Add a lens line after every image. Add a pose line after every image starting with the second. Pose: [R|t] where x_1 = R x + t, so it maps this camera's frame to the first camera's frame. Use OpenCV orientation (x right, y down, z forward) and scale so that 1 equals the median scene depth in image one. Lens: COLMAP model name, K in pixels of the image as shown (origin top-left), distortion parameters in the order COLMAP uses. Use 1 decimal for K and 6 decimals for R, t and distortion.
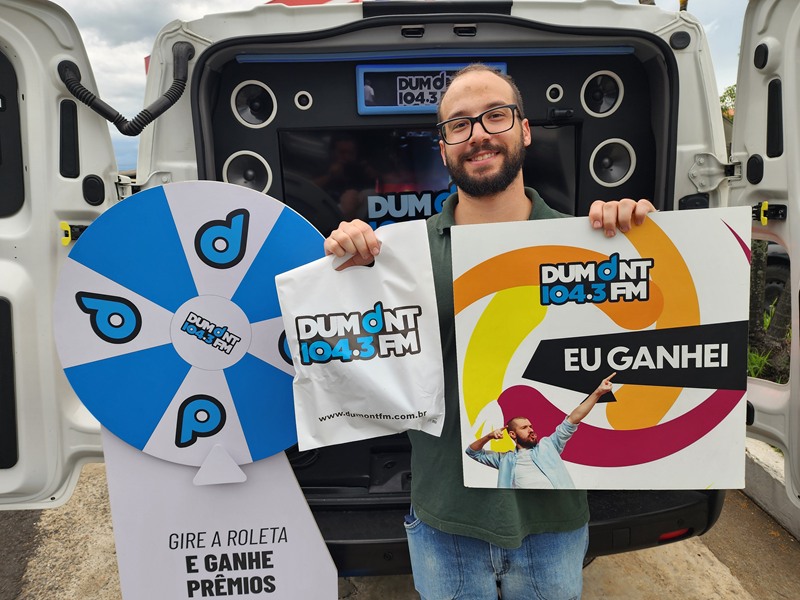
lens RADIAL K [[544.0, 0, 401.5], [0, 544.0, 299.4], [0, 0, 1]] dist [0.063857, -0.060534]
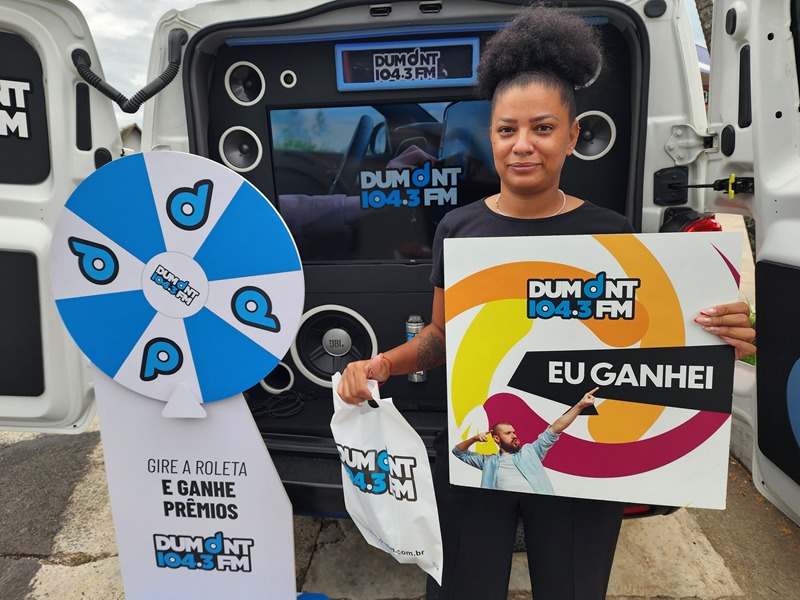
lens RADIAL K [[544.0, 0, 396.0], [0, 544.0, 292.5], [0, 0, 1]] dist [0.063857, -0.060534]
pose [[0.986670, 0.039341, -0.157910, 0.241675], [-0.035761, 0.999036, 0.025451, 0.025792], [0.158759, -0.019464, 0.987126, -0.048839]]
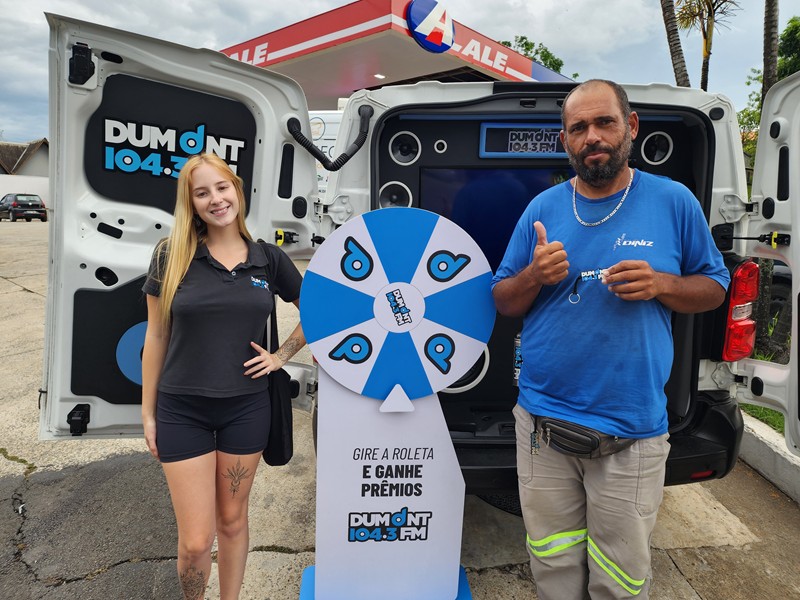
lens RADIAL K [[544.0, 0, 409.8], [0, 544.0, 293.4], [0, 0, 1]] dist [0.063857, -0.060534]
pose [[0.999288, 0.036971, 0.007585, -0.278509], [-0.036772, 0.999013, -0.024910, 0.048005], [-0.008499, 0.024613, 0.999661, -0.398480]]
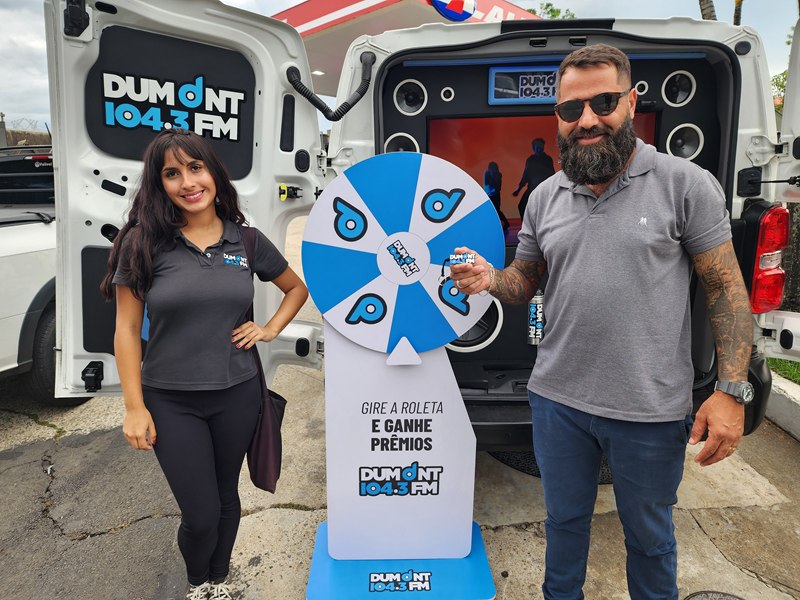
lens RADIAL K [[544.0, 0, 409.4], [0, 544.0, 296.6], [0, 0, 1]] dist [0.063857, -0.060534]
pose [[0.998832, 0.019457, -0.044228, -0.223413], [-0.018716, 0.999678, 0.017111, 0.115029], [0.044547, -0.016264, 0.998875, -0.365303]]
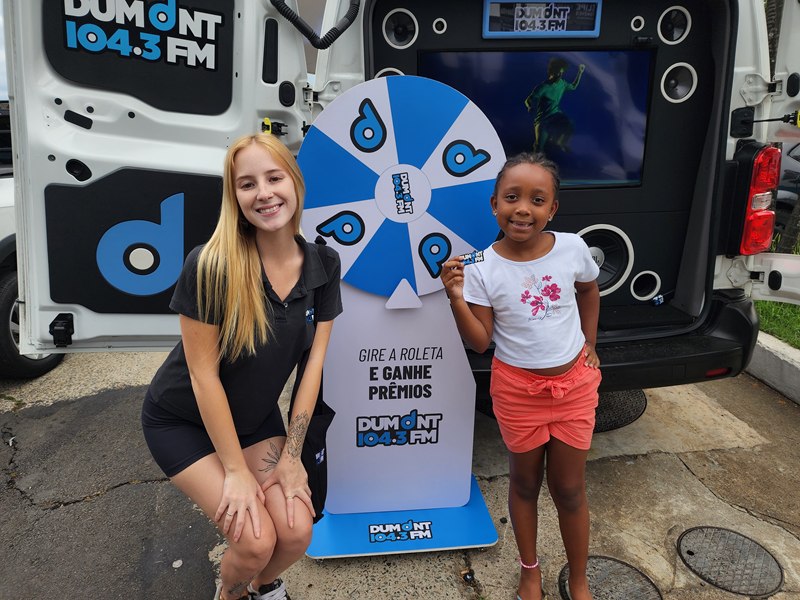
lens RADIAL K [[544.0, 0, 409.1], [0, 544.0, 301.3], [0, 0, 1]] dist [0.063857, -0.060534]
pose [[0.999540, 0.002781, 0.030186, -0.313110], [-0.004515, 0.998335, 0.057502, 0.210333], [-0.029976, -0.057612, 0.997889, -0.310669]]
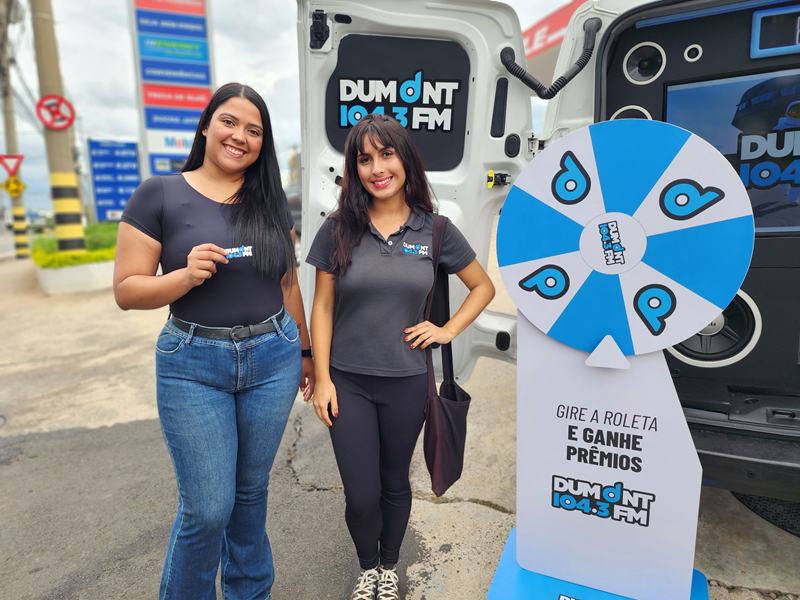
lens RADIAL K [[544.0, 0, 397.6], [0, 544.0, 303.9], [0, 0, 1]] dist [0.063857, -0.060534]
pose [[0.869199, 0.073891, -0.488910, -0.125920], [-0.067248, 0.997250, 0.031163, 0.160666], [0.489868, 0.005792, 0.871777, -0.282863]]
